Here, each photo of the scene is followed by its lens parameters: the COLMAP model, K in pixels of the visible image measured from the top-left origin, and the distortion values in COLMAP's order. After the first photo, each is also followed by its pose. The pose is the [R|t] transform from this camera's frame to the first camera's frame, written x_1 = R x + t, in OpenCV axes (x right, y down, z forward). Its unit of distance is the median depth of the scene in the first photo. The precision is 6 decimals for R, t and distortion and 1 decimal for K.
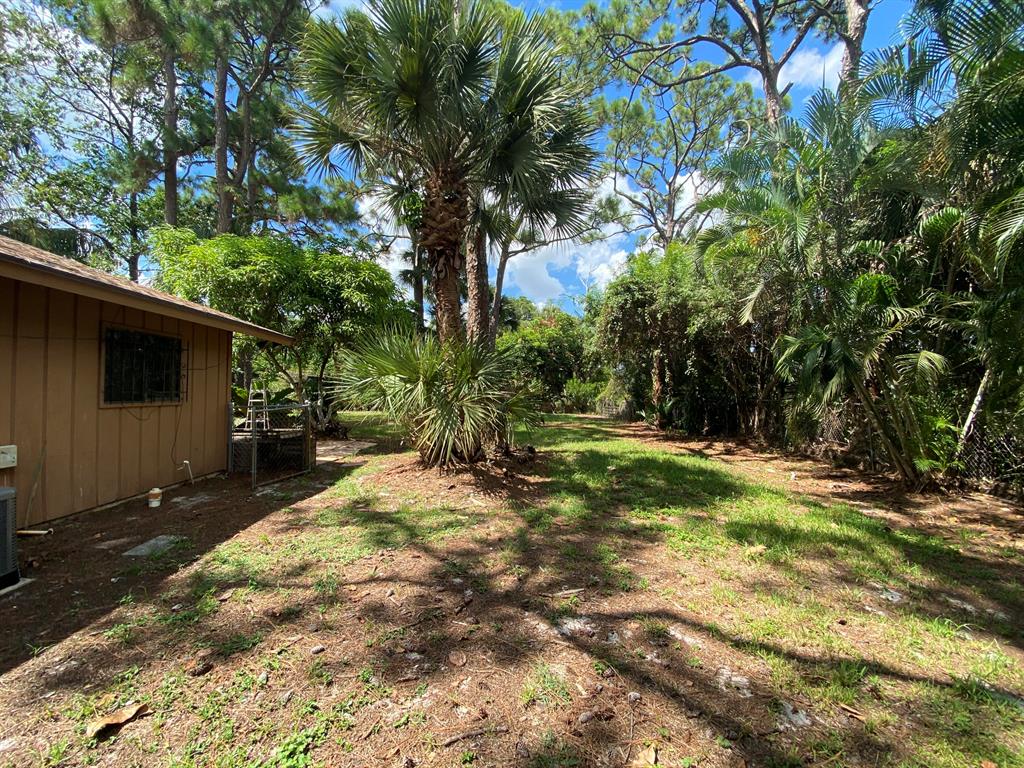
lens RADIAL K [[415.8, 0, 508.9], [0, 415.8, 385.1], [0, 0, 1]] dist [0.015730, -0.017859]
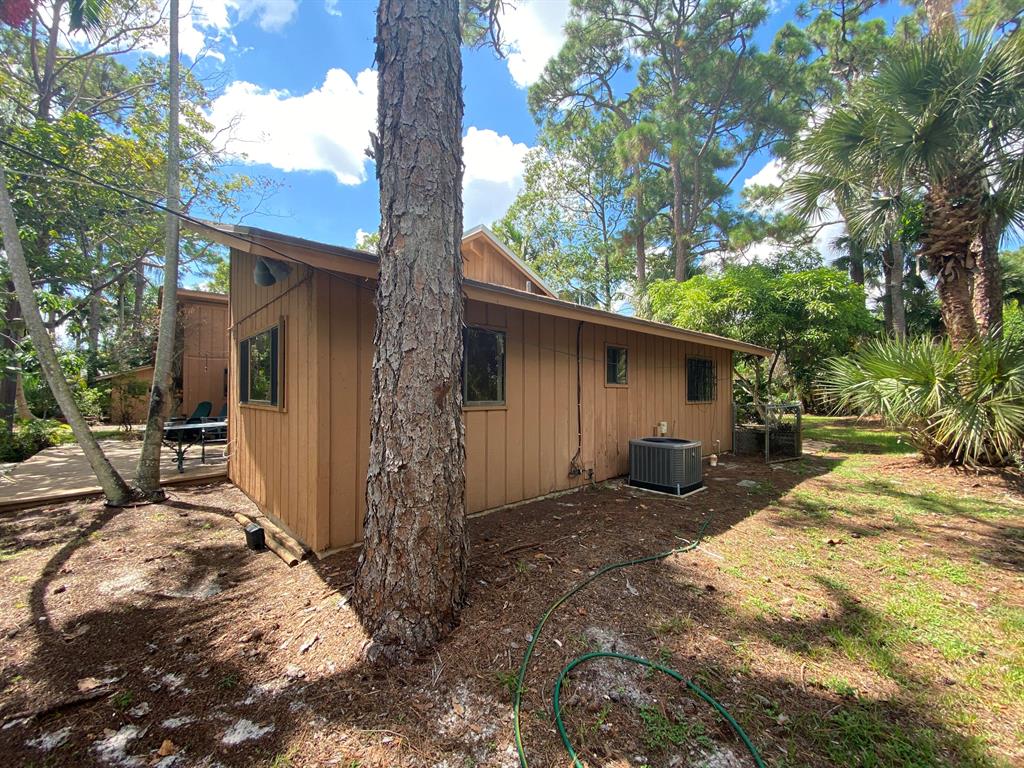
lens RADIAL K [[415.8, 0, 508.9], [0, 415.8, 385.1], [0, 0, 1]] dist [0.015730, -0.017859]
pose [[0.642095, -0.023265, -0.766272, -0.088078], [0.017974, 0.999722, -0.015292, -0.007260], [0.766415, -0.003954, 0.642334, -0.489570]]
